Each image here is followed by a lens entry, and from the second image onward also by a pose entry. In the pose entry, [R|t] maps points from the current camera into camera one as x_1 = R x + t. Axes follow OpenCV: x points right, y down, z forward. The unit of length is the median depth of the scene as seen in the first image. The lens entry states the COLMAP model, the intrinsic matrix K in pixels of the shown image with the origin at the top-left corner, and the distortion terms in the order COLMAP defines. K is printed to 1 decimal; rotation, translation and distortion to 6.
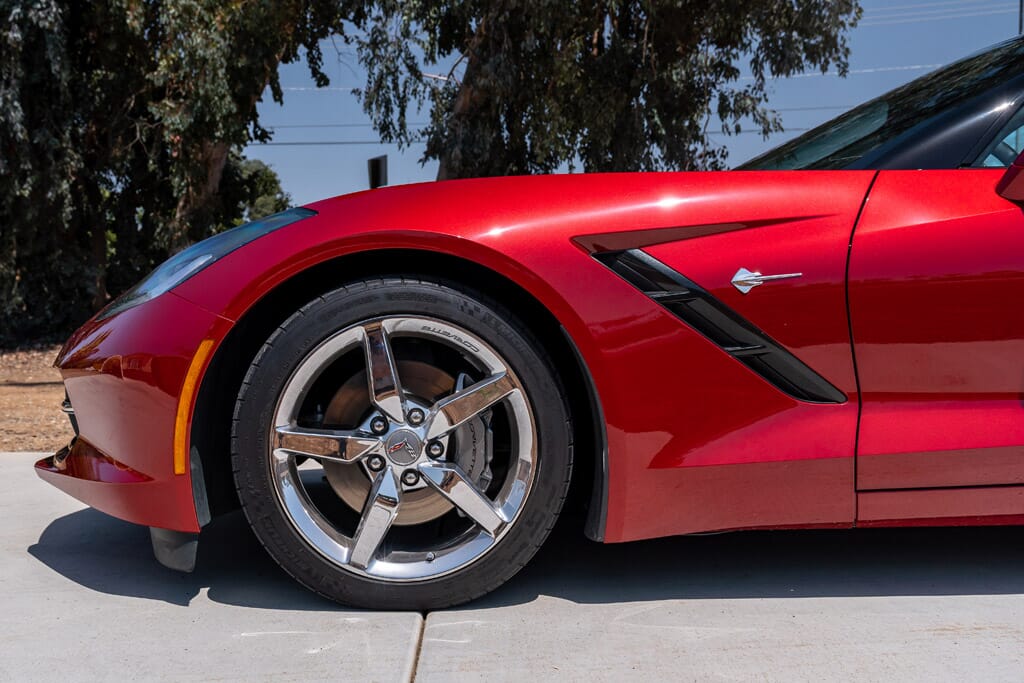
lens RADIAL K [[1037.2, 0, 511.9], [0, 1037.2, 374.9], [0, 0, 1]] dist [0.039052, -0.015013]
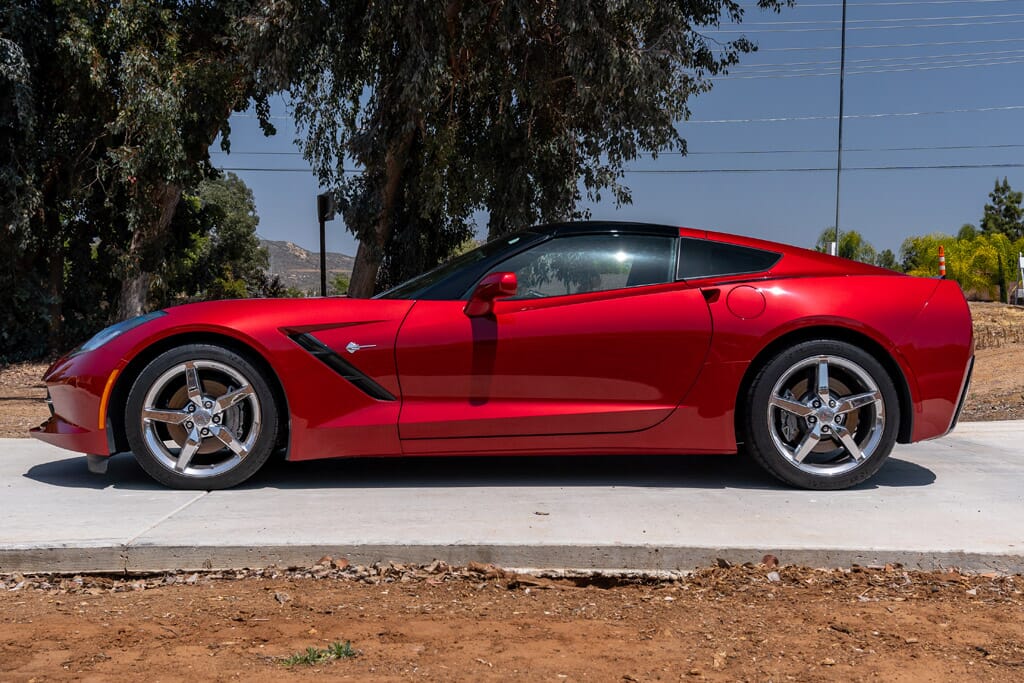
lens RADIAL K [[1023.2, 0, 512.0], [0, 1023.2, 341.5], [0, 0, 1]] dist [-0.007135, 0.159935]
pose [[0.998867, 0.016682, 0.044579, 0.064249], [-0.014103, 0.998243, -0.057555, 0.003010], [-0.045460, 0.056861, 0.997347, -0.174373]]
